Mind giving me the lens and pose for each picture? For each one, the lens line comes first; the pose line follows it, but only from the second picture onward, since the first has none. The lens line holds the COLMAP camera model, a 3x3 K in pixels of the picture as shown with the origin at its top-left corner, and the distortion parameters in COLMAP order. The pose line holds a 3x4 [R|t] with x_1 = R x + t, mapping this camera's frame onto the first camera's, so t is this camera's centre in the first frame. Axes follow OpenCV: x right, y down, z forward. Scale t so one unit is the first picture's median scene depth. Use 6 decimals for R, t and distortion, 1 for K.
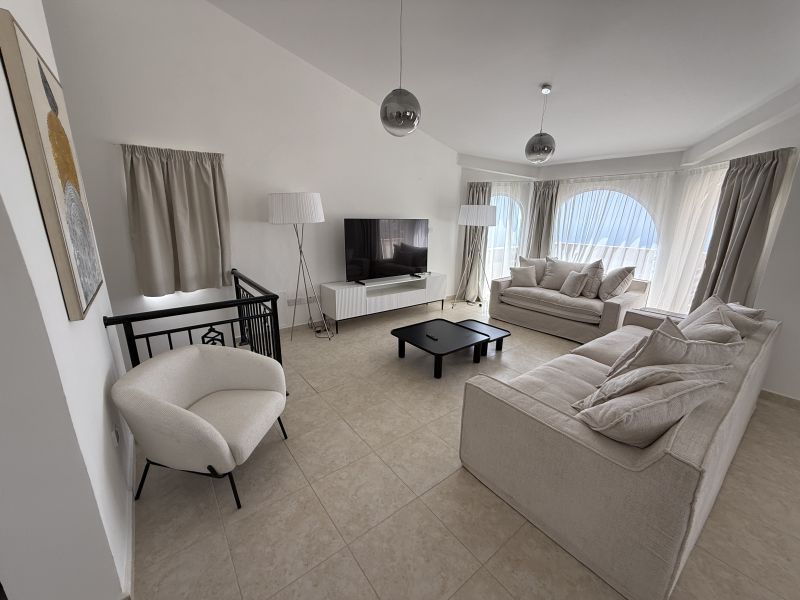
lens RADIAL K [[320.3, 0, 397.5], [0, 320.3, 301.7], [0, 0, 1]] dist [-0.000402, -0.000131]
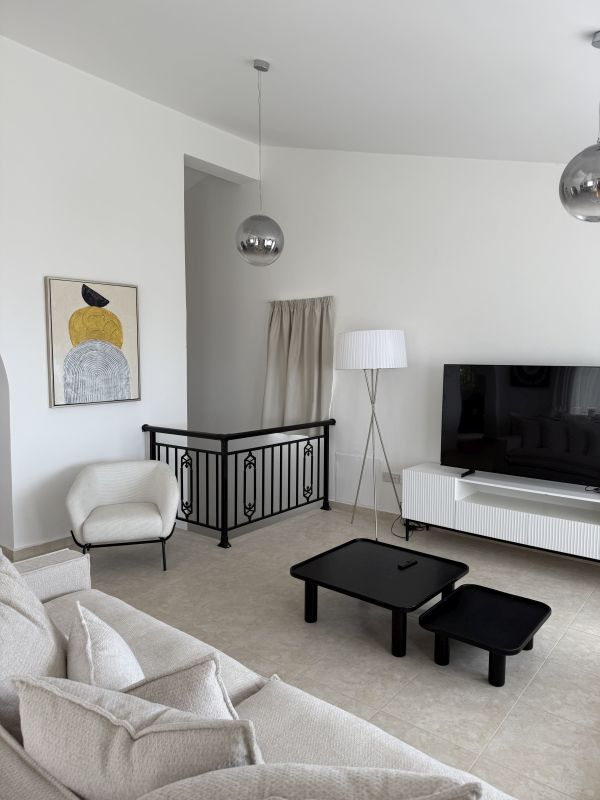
lens RADIAL K [[555.4, 0, 300.0], [0, 555.4, 400.0], [0, 0, 1]] dist [0.004660, 0.001254]
pose [[0.235709, 0.068357, -0.969417, 1.060105], [-0.253664, 0.967270, 0.006528, -0.158634], [0.938134, 0.244368, 0.245334, 0.606040]]
